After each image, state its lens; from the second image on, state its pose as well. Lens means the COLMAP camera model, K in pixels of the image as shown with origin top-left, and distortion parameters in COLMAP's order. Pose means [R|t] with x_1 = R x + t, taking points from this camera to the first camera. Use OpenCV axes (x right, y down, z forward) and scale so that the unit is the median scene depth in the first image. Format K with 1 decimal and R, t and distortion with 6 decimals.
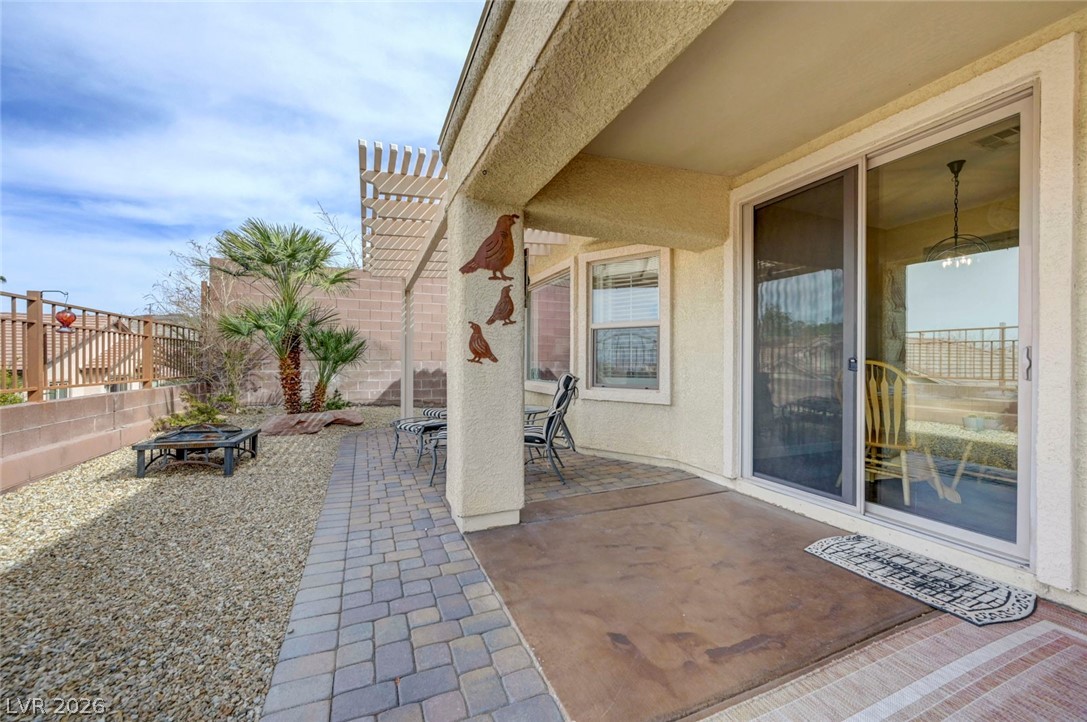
lens RADIAL K [[432.0, 0, 546.9], [0, 432.0, 361.5], [0, 0, 1]] dist [0.001394, 0.000003]
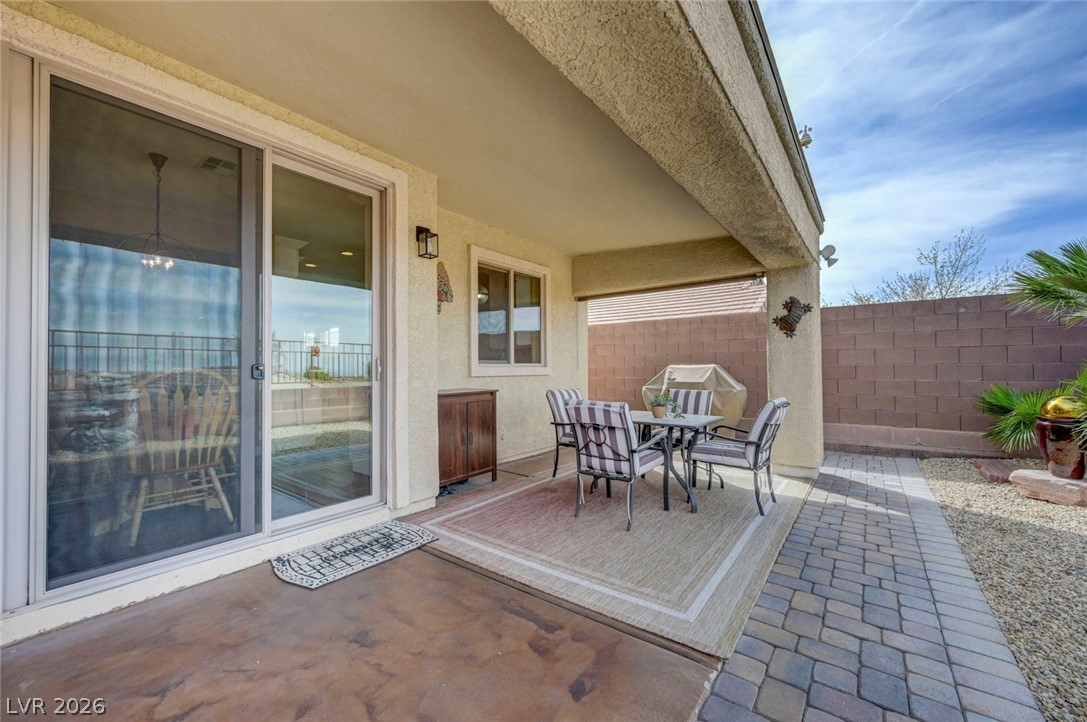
lens RADIAL K [[432.0, 0, 547.1], [0, 432.0, 364.0], [0, 0, 1]] dist [0.001394, 0.000003]
pose [[-0.504909, 0.008157, 0.863134, -0.437414], [0.002579, 0.999965, -0.007941, -0.000875], [-0.863169, -0.001783, -0.504912, 1.183272]]
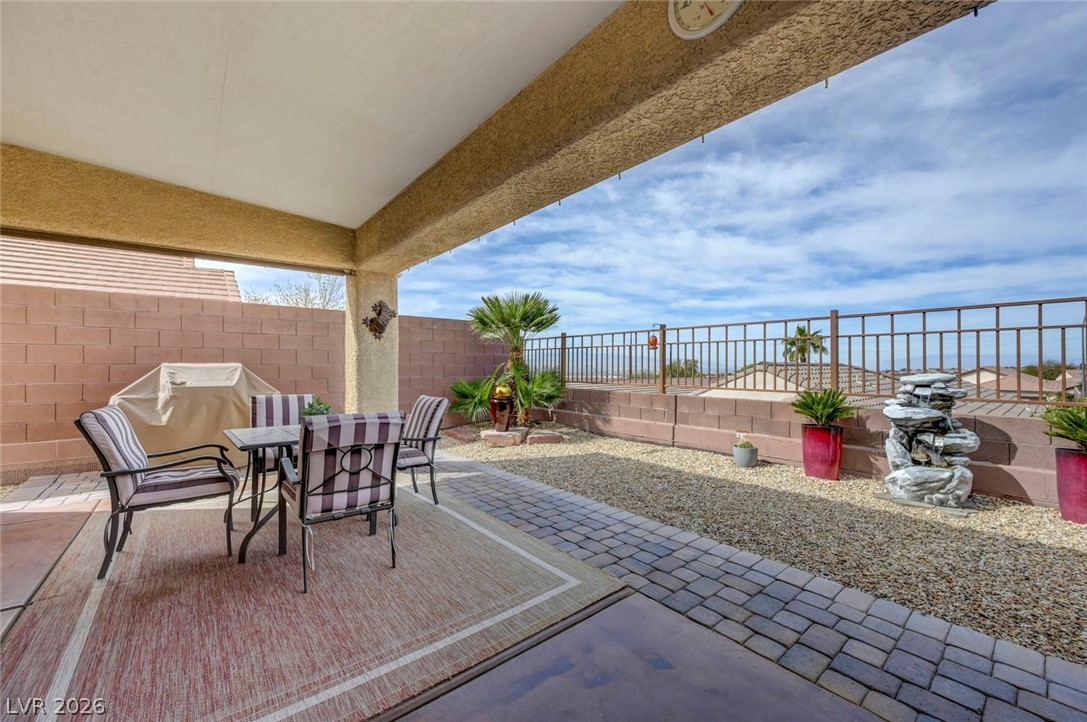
lens RADIAL K [[432.0, 0, 547.4], [0, 432.0, 364.1], [0, 0, 1]] dist [0.001394, 0.000003]
pose [[-0.954036, -0.005144, -0.299648, 0.542403], [-0.003724, 0.999979, -0.005310, -0.006316], [0.299669, -0.003950, -0.954035, 1.452652]]
